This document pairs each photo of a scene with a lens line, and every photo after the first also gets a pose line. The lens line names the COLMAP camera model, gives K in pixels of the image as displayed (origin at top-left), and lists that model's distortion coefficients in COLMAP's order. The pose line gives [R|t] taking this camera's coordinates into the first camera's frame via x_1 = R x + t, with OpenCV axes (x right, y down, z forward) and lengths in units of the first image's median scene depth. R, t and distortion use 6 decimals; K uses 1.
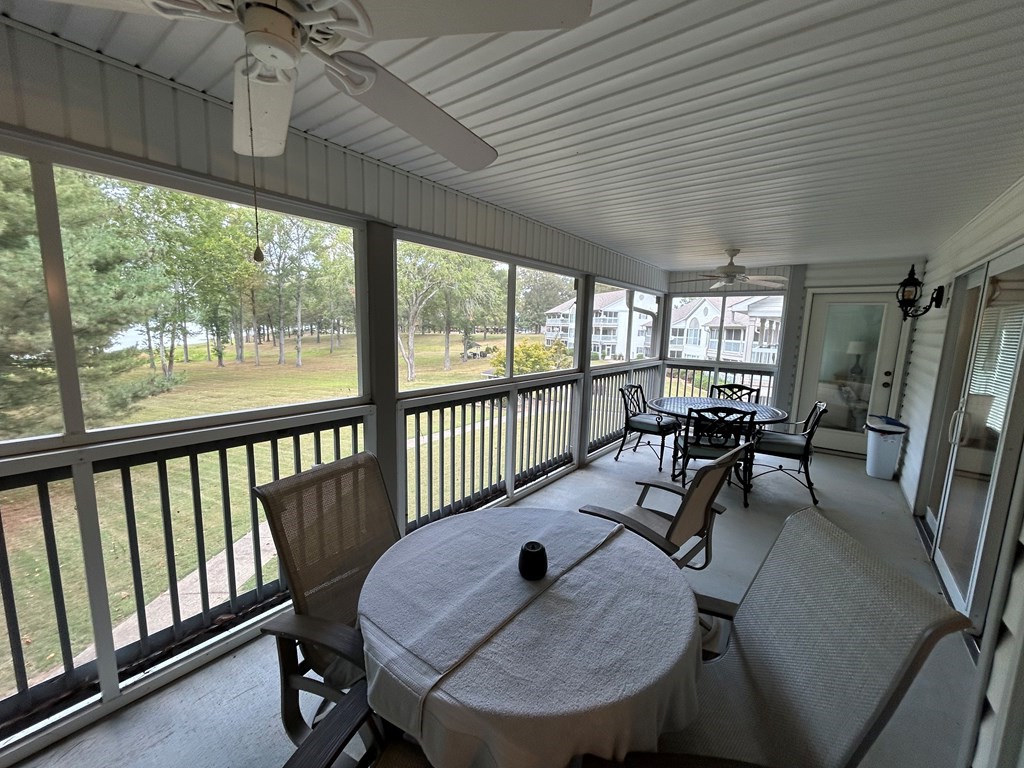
lens RADIAL K [[412.0, 0, 514.0], [0, 412.0, 385.0], [0, 0, 1]] dist [0.000309, 0.000006]
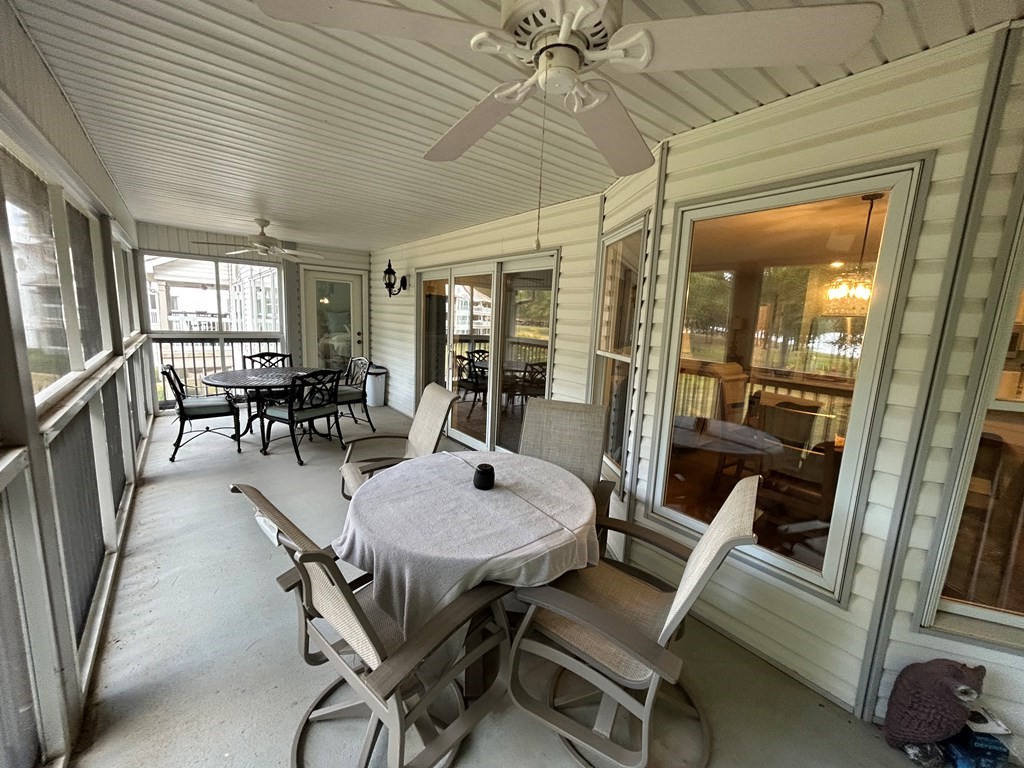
lens RADIAL K [[412.0, 0, 514.0], [0, 412.0, 385.0], [0, 0, 1]] dist [0.000309, 0.000006]
pose [[0.243159, -0.173788, 0.954291, -0.335453], [0.096532, 0.983271, 0.154468, -0.022886], [-0.965171, 0.054559, 0.255868, 0.150657]]
